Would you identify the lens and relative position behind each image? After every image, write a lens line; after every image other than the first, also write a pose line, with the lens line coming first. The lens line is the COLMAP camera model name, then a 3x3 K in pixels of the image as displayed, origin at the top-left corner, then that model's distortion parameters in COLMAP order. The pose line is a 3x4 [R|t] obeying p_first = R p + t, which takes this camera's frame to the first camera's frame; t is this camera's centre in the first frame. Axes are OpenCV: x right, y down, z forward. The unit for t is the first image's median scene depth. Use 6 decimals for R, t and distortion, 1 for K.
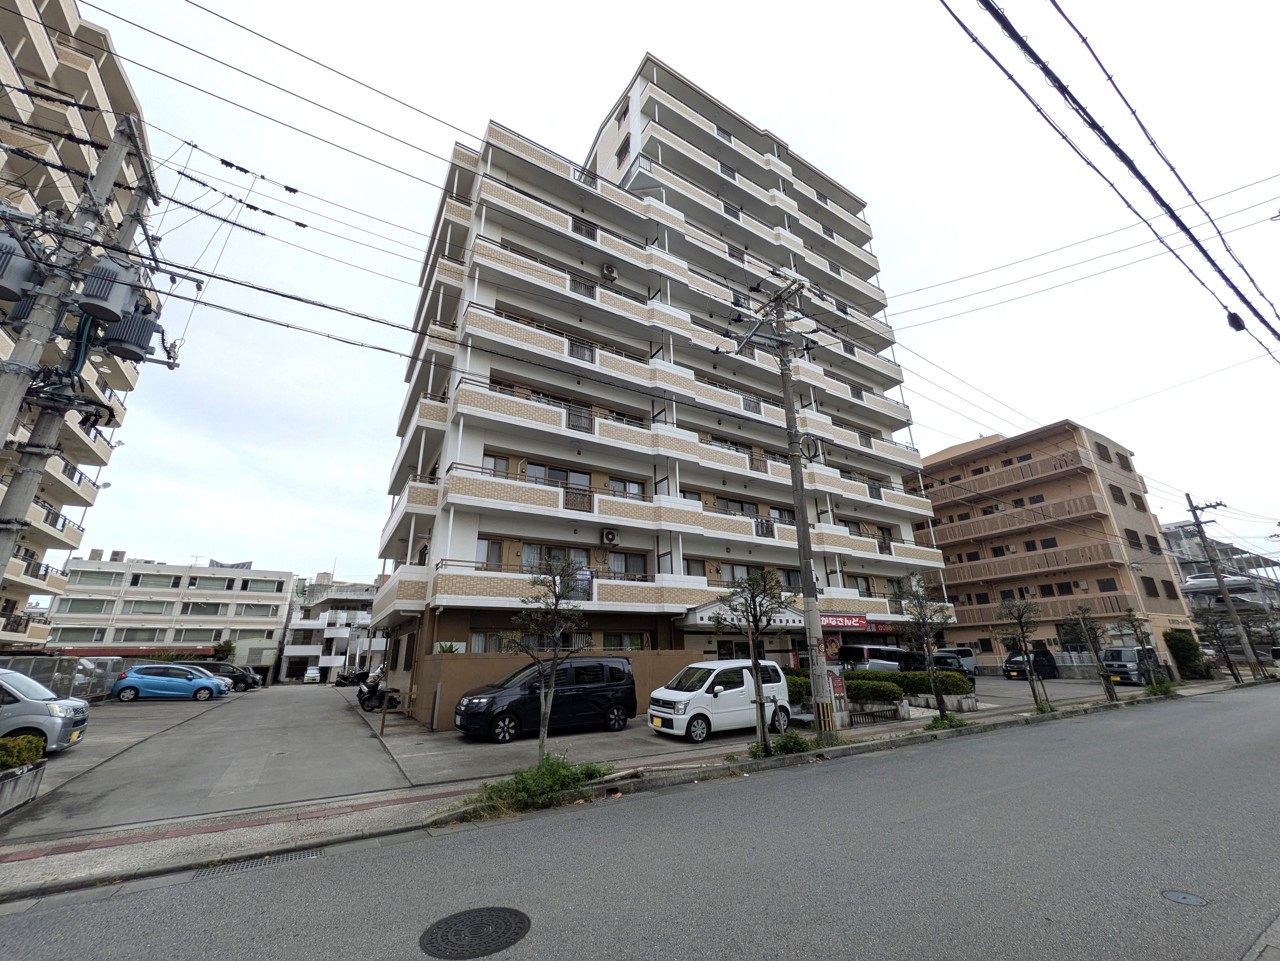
lens RADIAL K [[505.4, 0, 655.8], [0, 505.4, 486.2], [0, 0, 1]] dist [-0.000264, -0.000555]
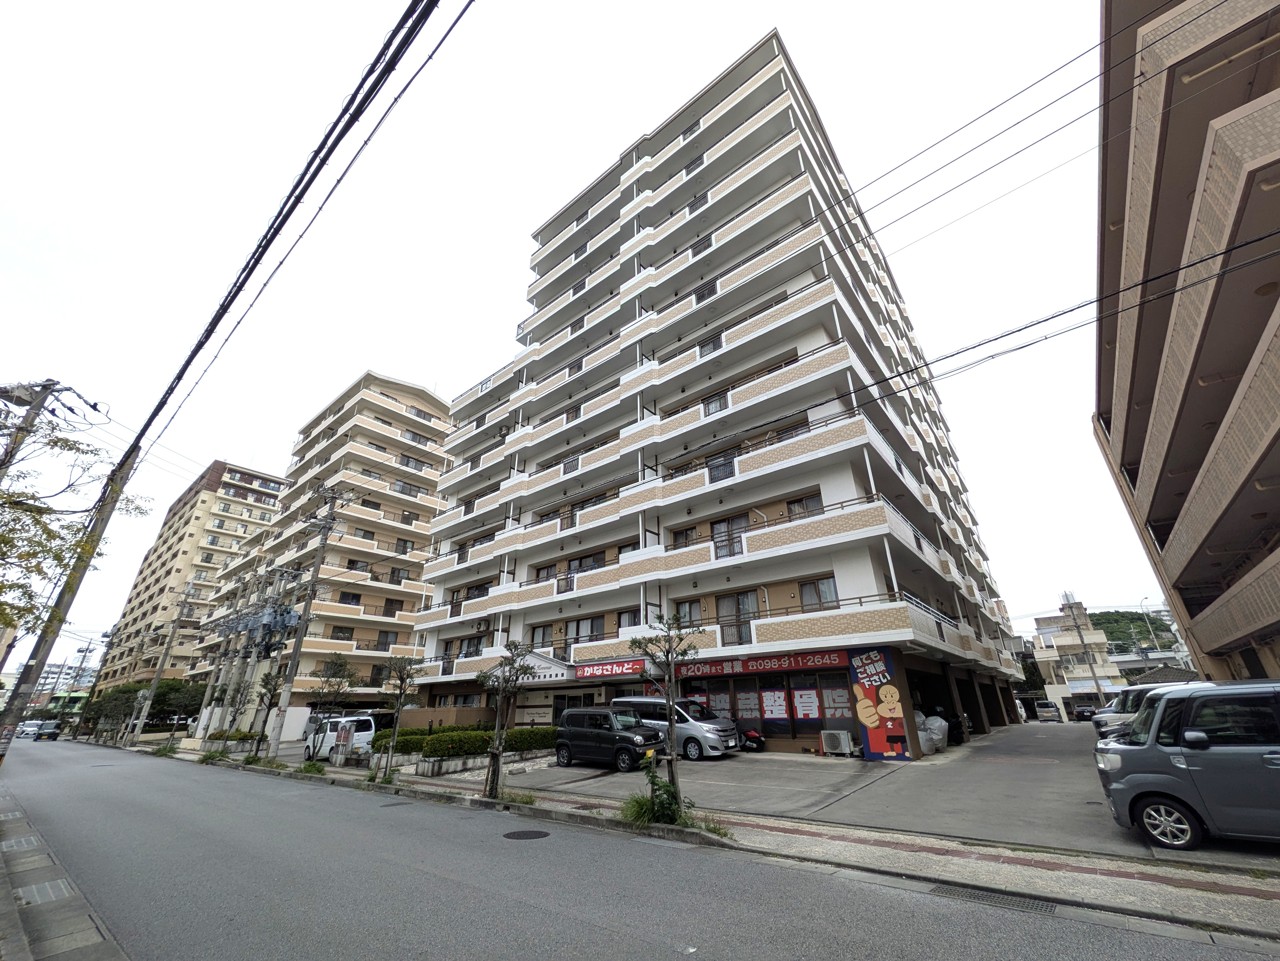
lens RADIAL K [[505.4, 0, 638.0], [0, 505.4, 487.5], [0, 0, 1]] dist [-0.000264, -0.000555]
pose [[0.319347, -0.370309, -0.872289, 1.082175], [0.318559, 0.908870, -0.269213, 0.200465], [0.892490, -0.191903, 0.408210, 0.644949]]
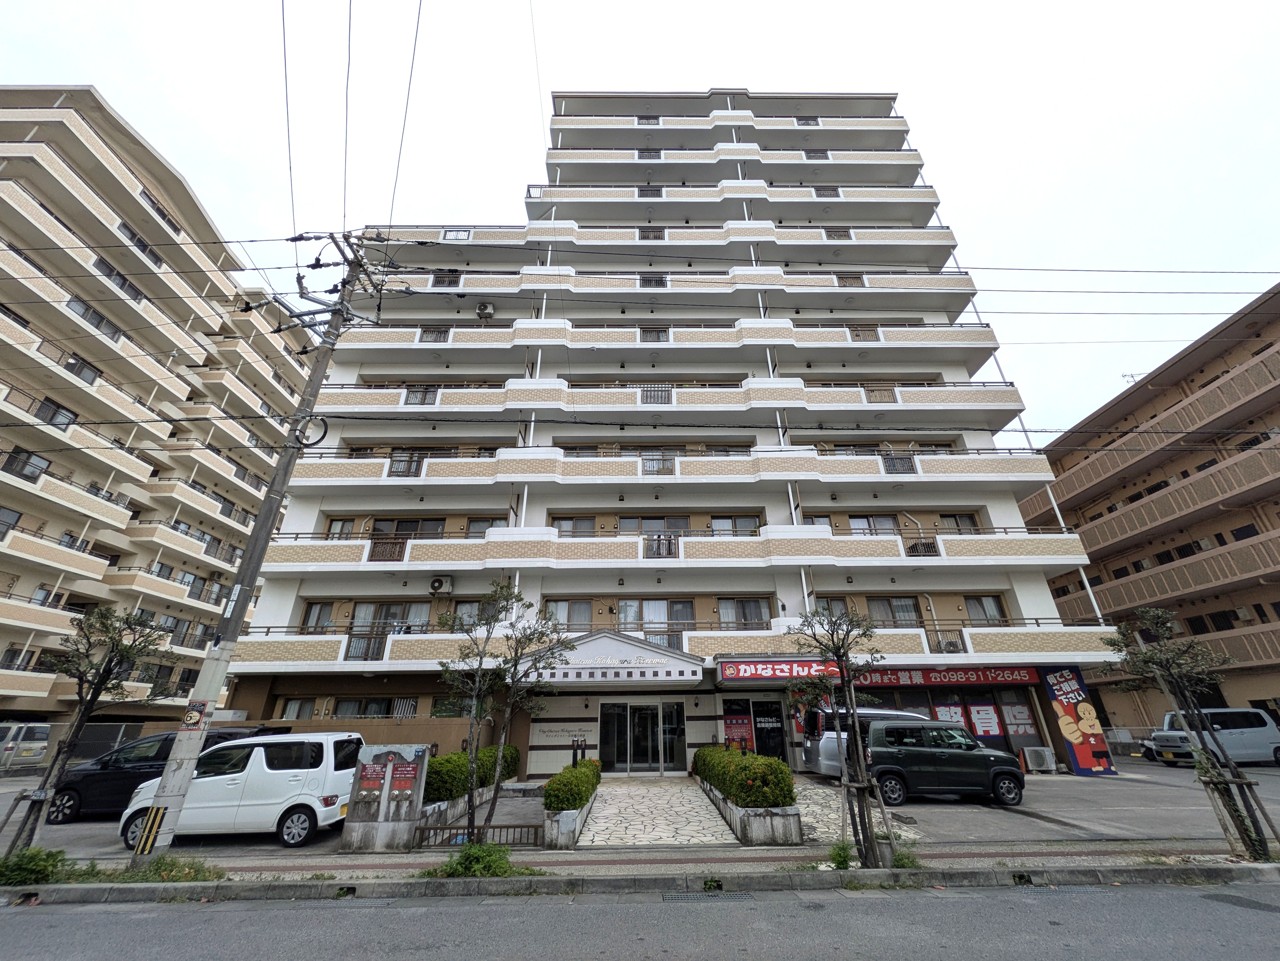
lens RADIAL K [[505.4, 0, 643.0], [0, 505.4, 487.9], [0, 0, 1]] dist [-0.000264, -0.000555]
pose [[0.852882, -0.217165, -0.474796, 0.491023], [0.165200, 0.974915, -0.149161, 0.091638], [0.495279, 0.048780, 0.867364, 0.288534]]
